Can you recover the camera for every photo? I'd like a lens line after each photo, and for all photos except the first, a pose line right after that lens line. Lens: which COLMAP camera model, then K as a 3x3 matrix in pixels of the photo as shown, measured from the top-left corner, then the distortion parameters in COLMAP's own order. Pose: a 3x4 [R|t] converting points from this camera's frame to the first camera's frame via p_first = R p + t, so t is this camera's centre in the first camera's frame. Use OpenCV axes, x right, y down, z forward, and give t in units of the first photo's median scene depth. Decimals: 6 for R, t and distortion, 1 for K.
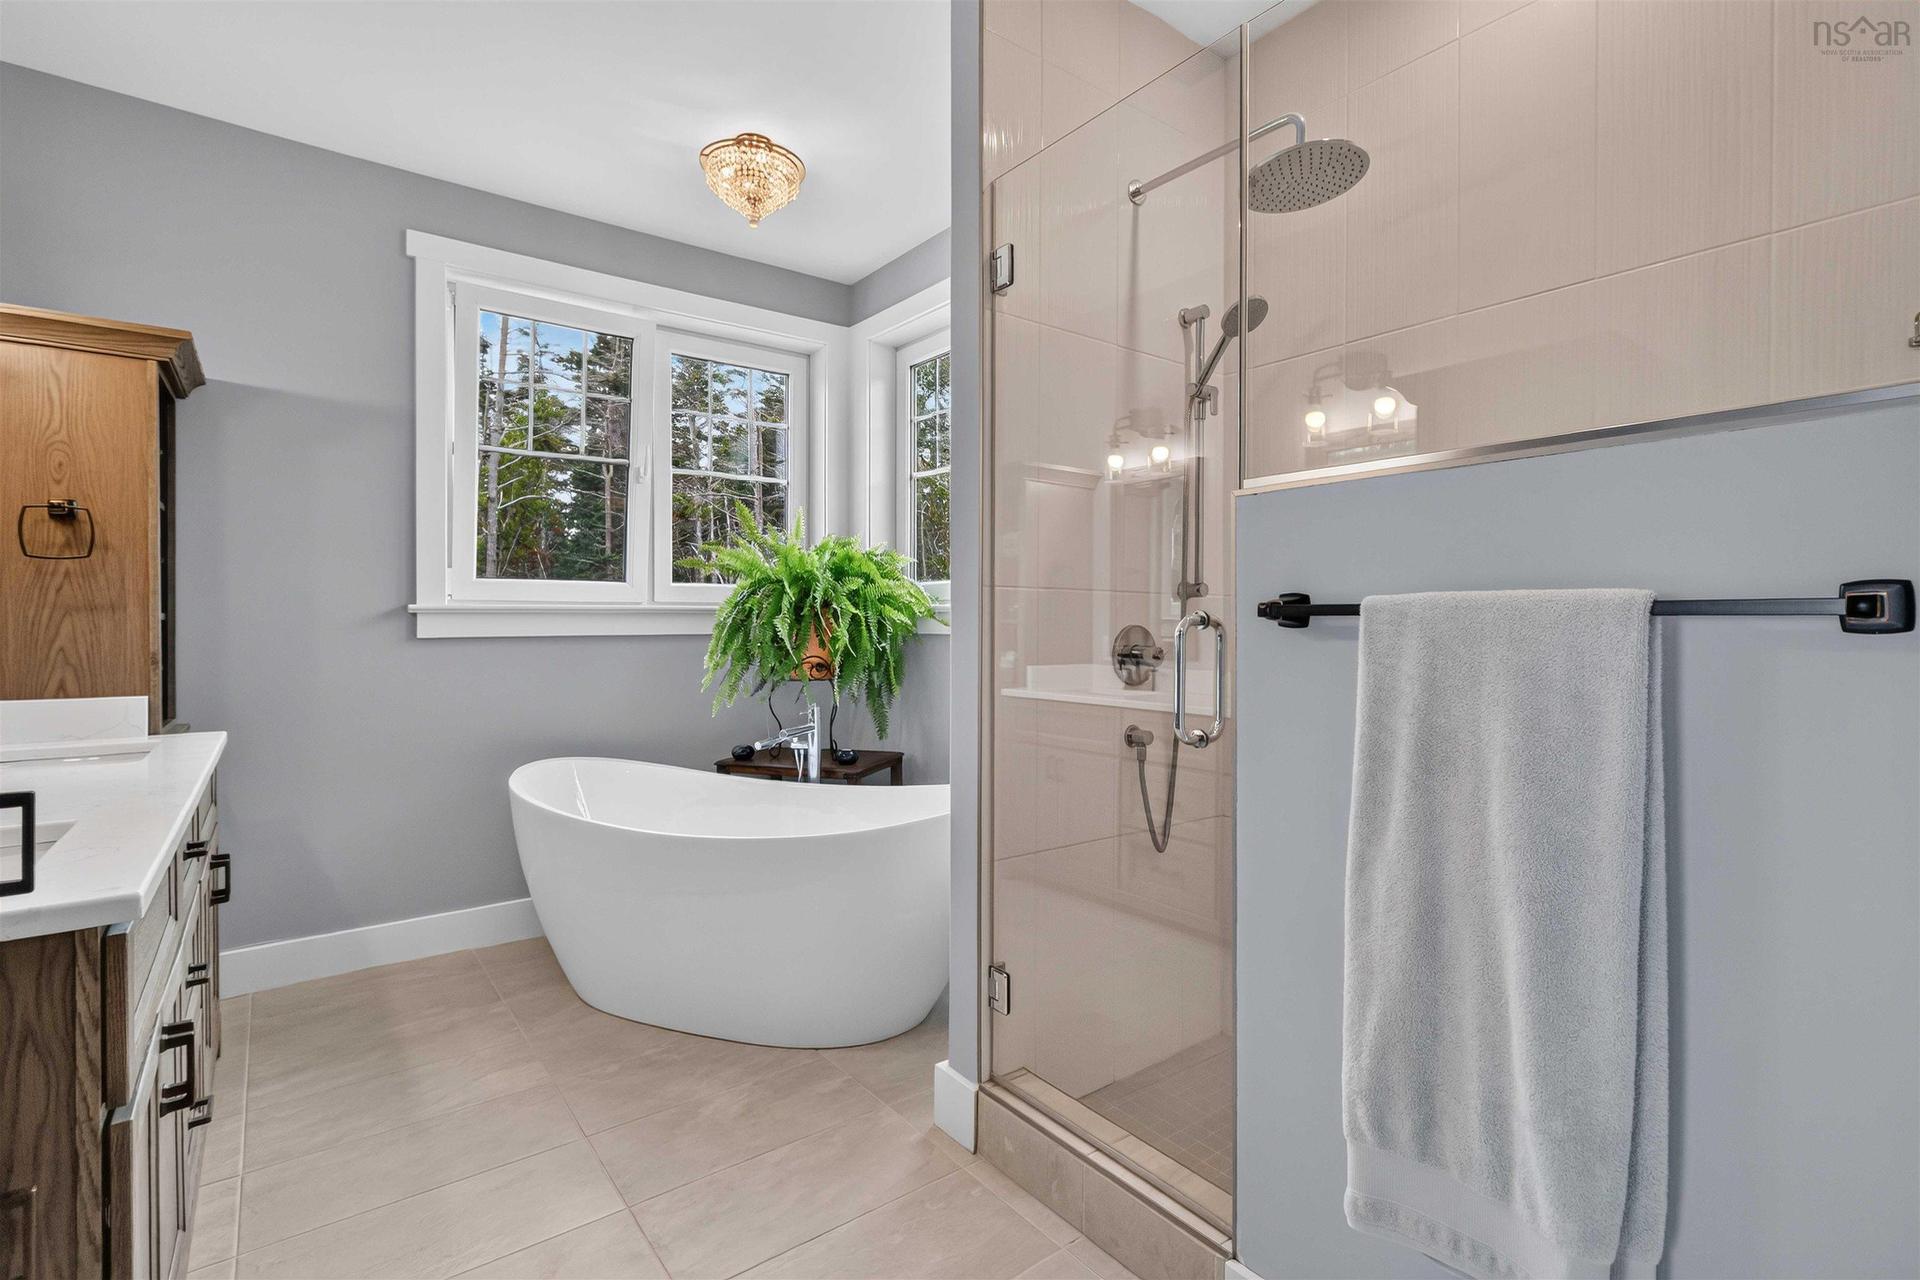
lens RADIAL K [[897.8, 0, 965.2], [0, 897.8, 623.7], [0, 0, 1]] dist [0.002684, 0.001103]
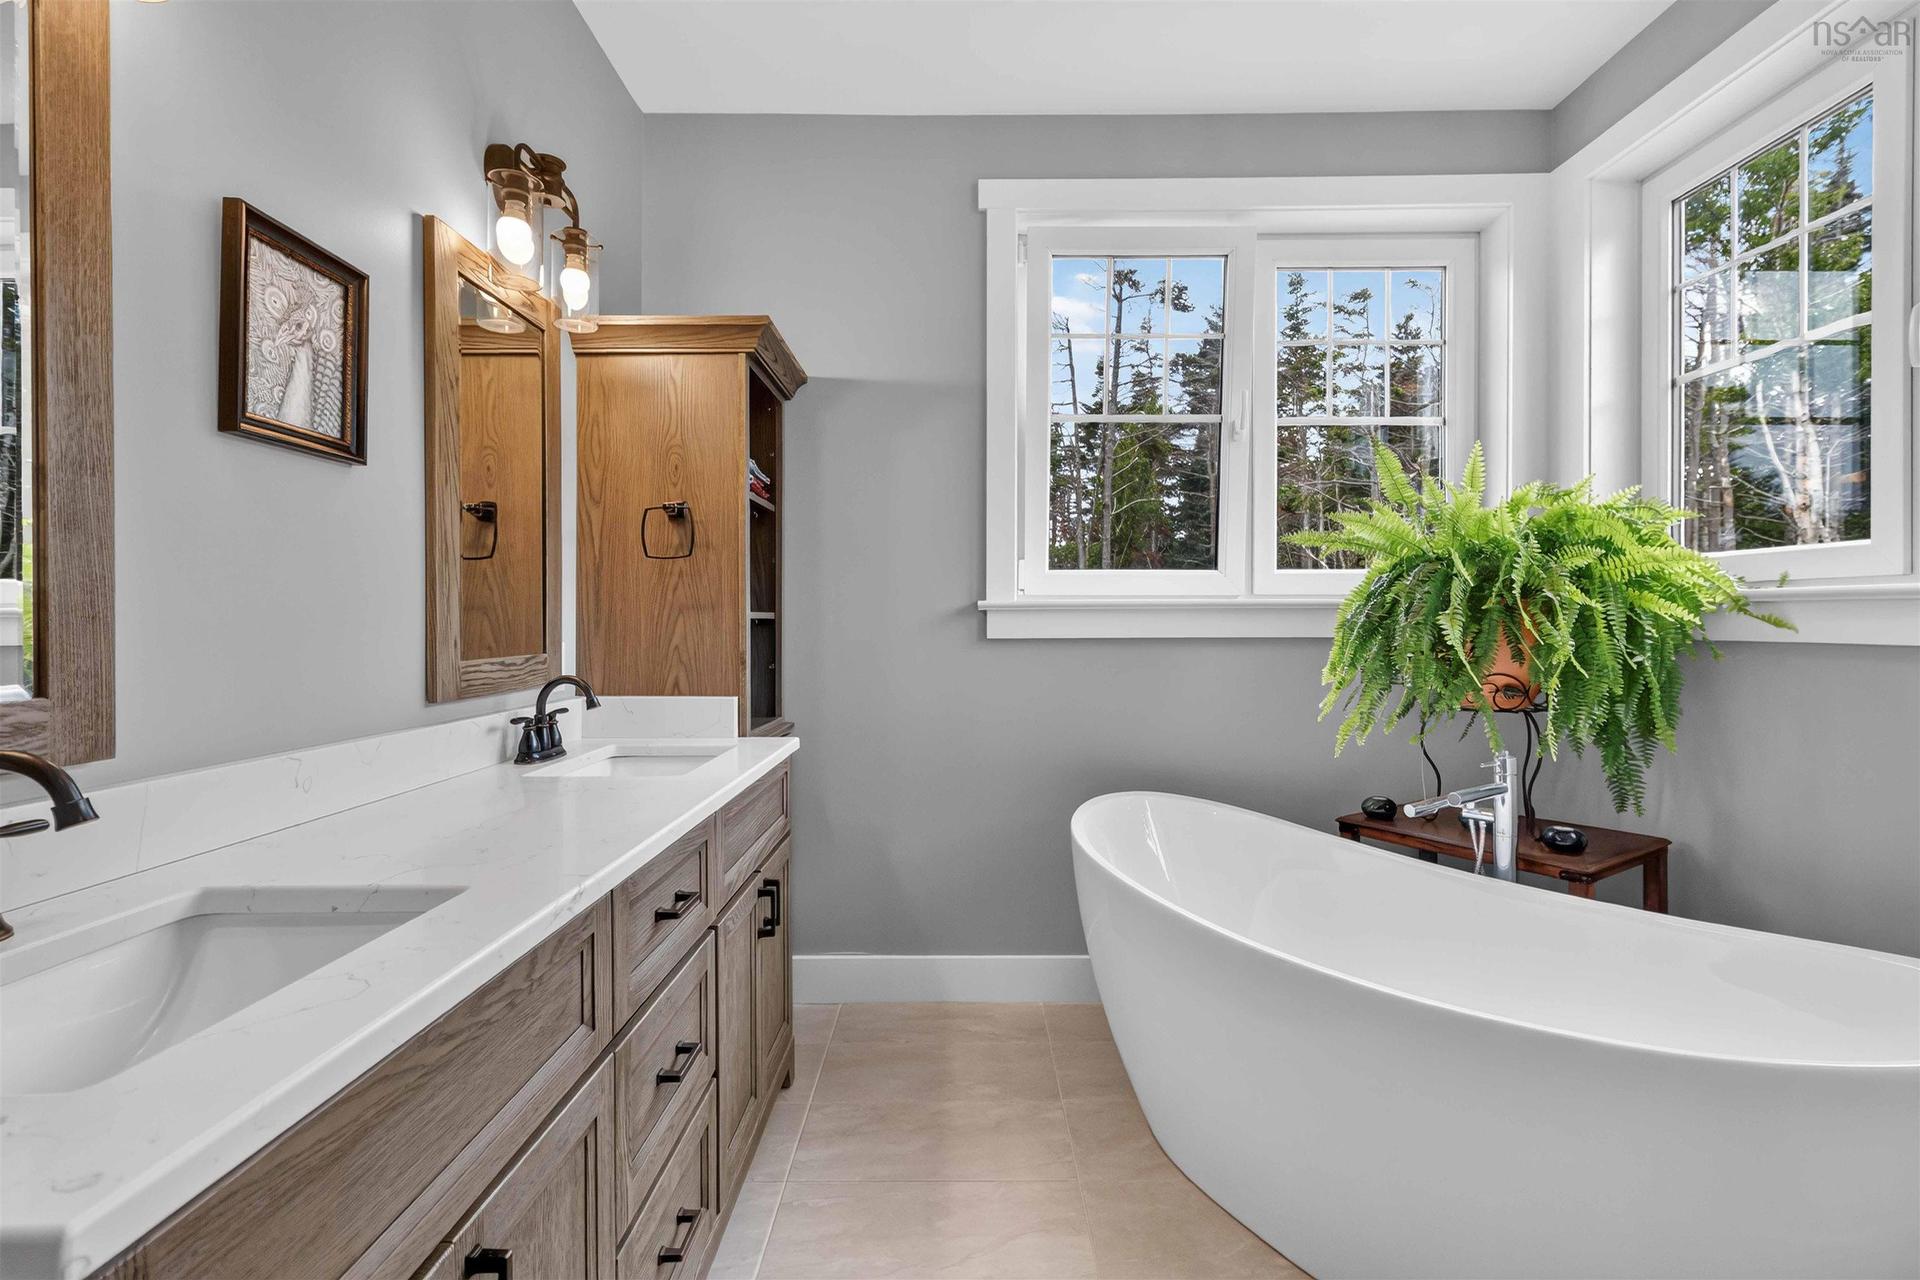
lens RADIAL K [[897.8, 0, 965.2], [0, 897.8, 623.7], [0, 0, 1]] dist [0.002684, 0.001103]
pose [[0.796014, 0.000783, -0.605277, -0.087668], [-0.000508, 1.000000, 0.000626, 0.000259], [0.605278, -0.000191, 0.796014, 0.269512]]
